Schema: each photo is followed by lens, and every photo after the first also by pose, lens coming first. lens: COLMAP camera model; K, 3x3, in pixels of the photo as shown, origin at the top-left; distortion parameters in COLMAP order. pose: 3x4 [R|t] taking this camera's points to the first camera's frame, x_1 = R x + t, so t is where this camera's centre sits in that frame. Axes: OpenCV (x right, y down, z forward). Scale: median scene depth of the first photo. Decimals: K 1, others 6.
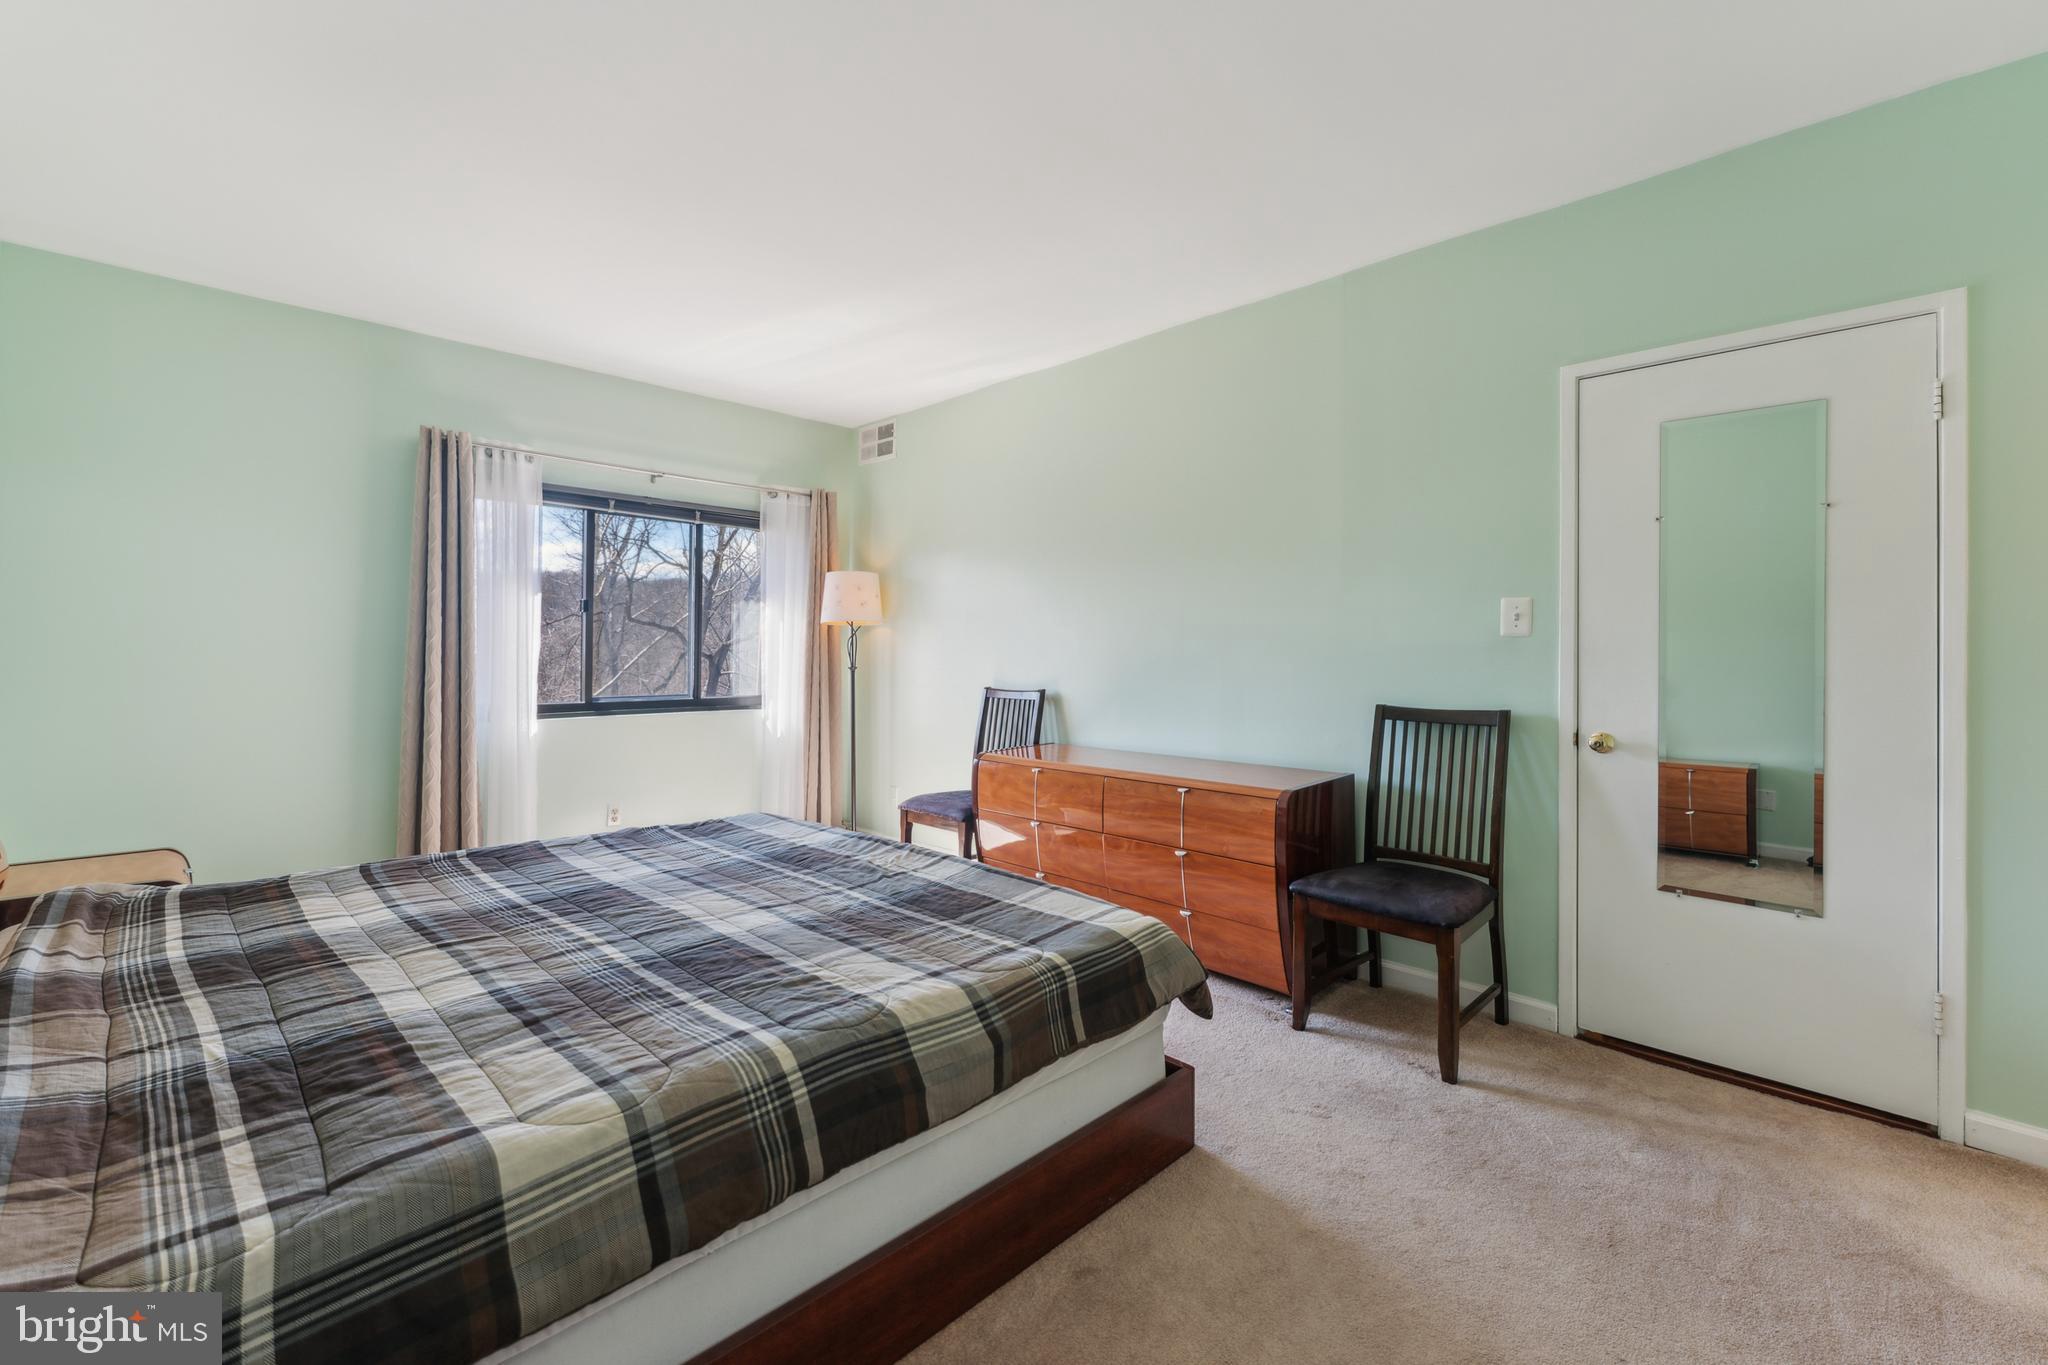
lens RADIAL K [[865.5, 0, 1021.1], [0, 865.5, 657.3], [0, 0, 1]] dist [-0.000643, 0.000010]
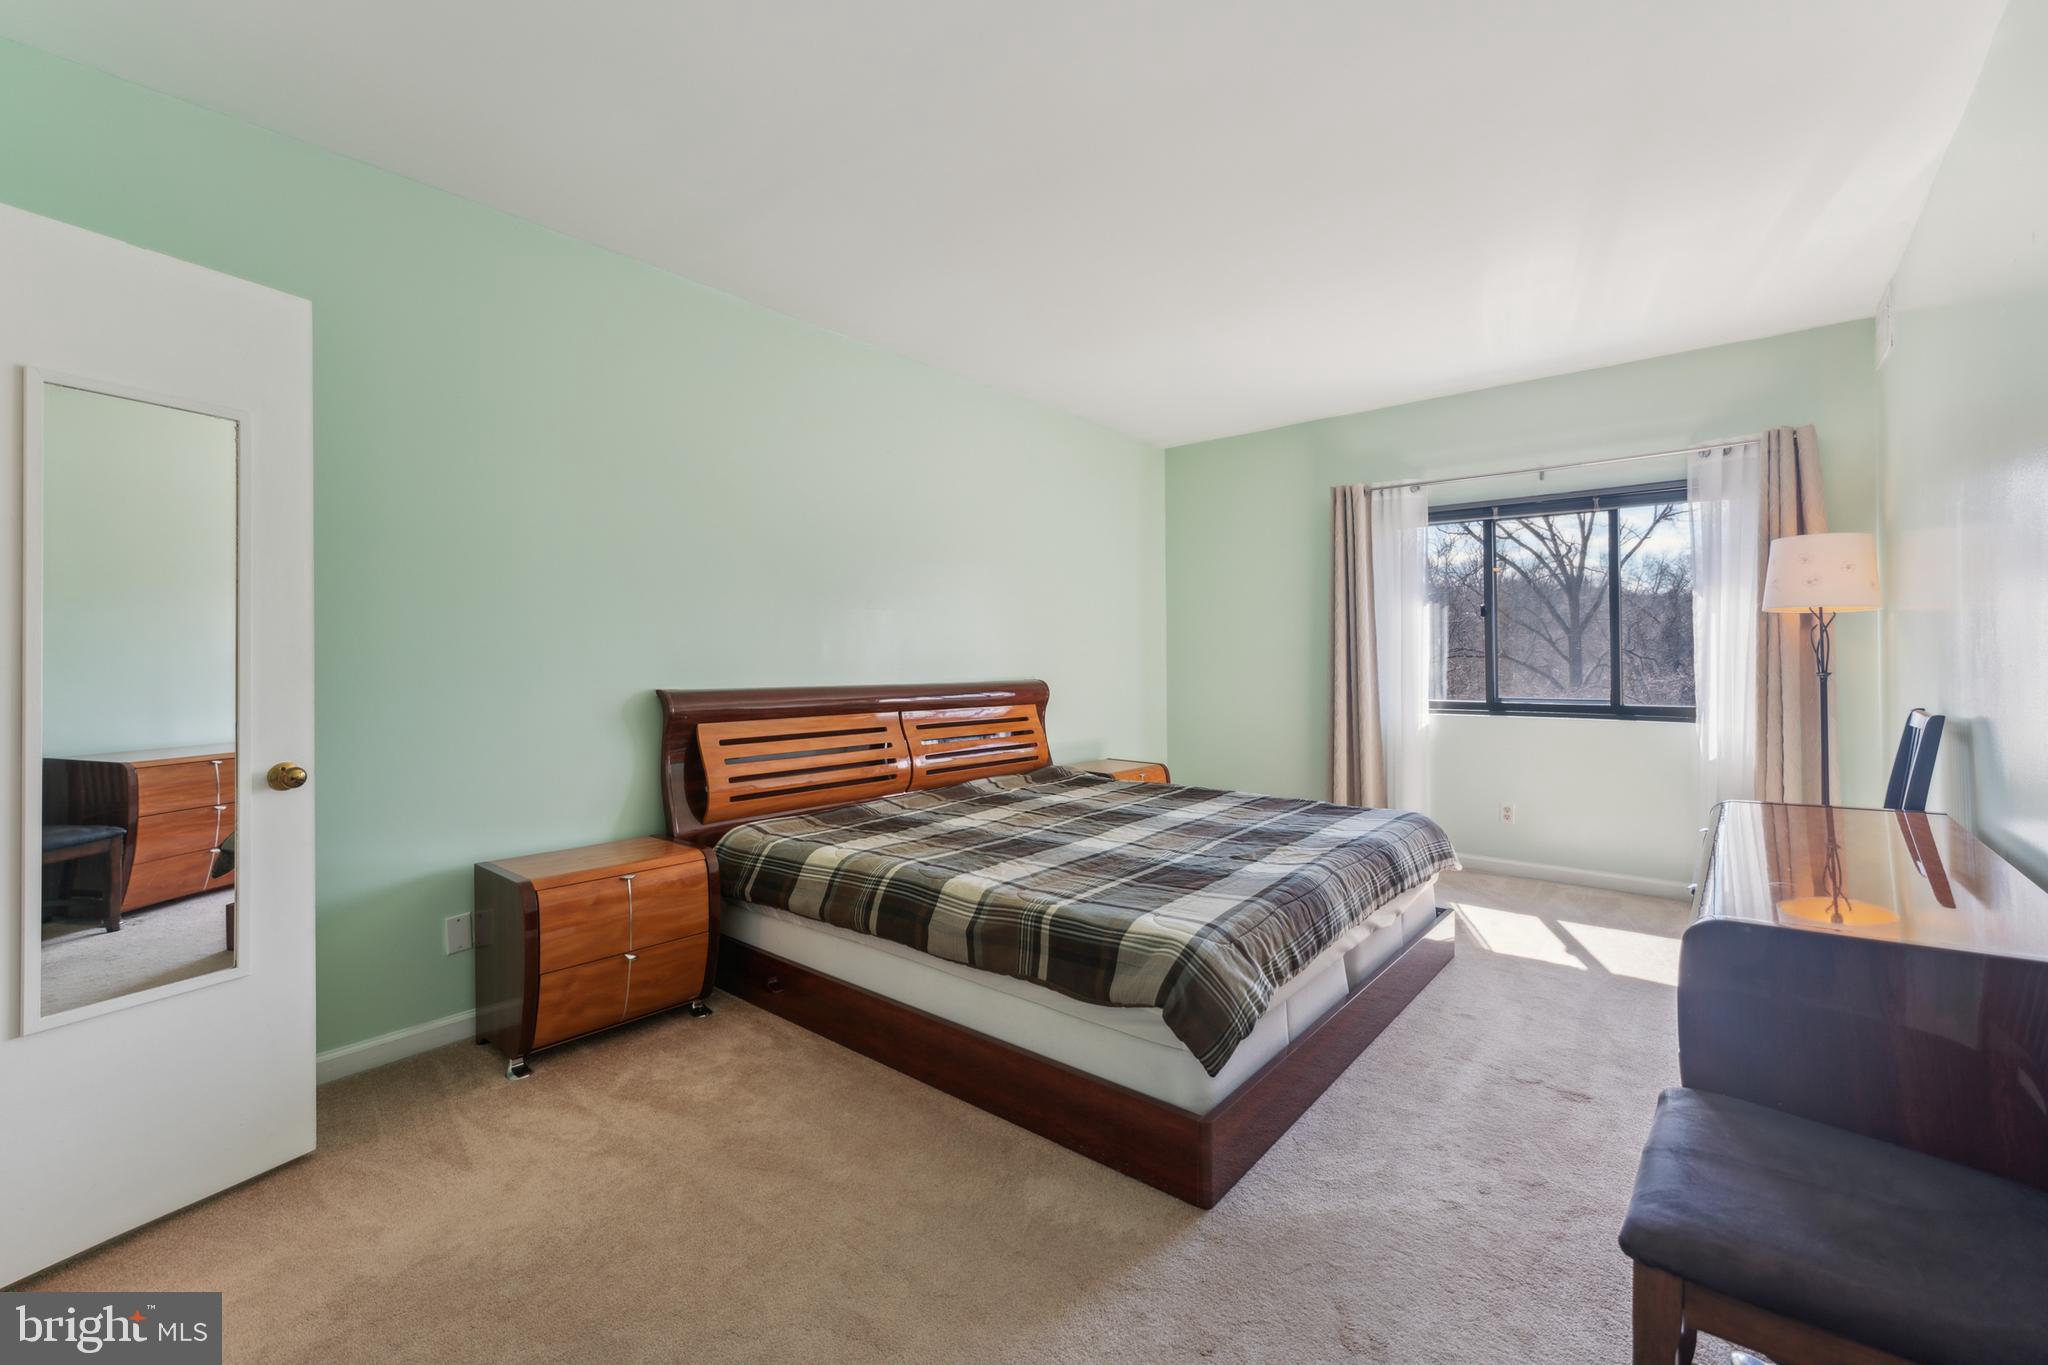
lens RADIAL K [[865.5, 0, 1021.1], [0, 865.5, 657.3], [0, 0, 1]] dist [-0.000643, 0.000010]
pose [[0.071362, -0.005781, -0.997434, 0.537570], [0.002674, 0.999981, -0.005605, 0.001679], [0.997447, -0.002267, 0.071376, 0.376509]]
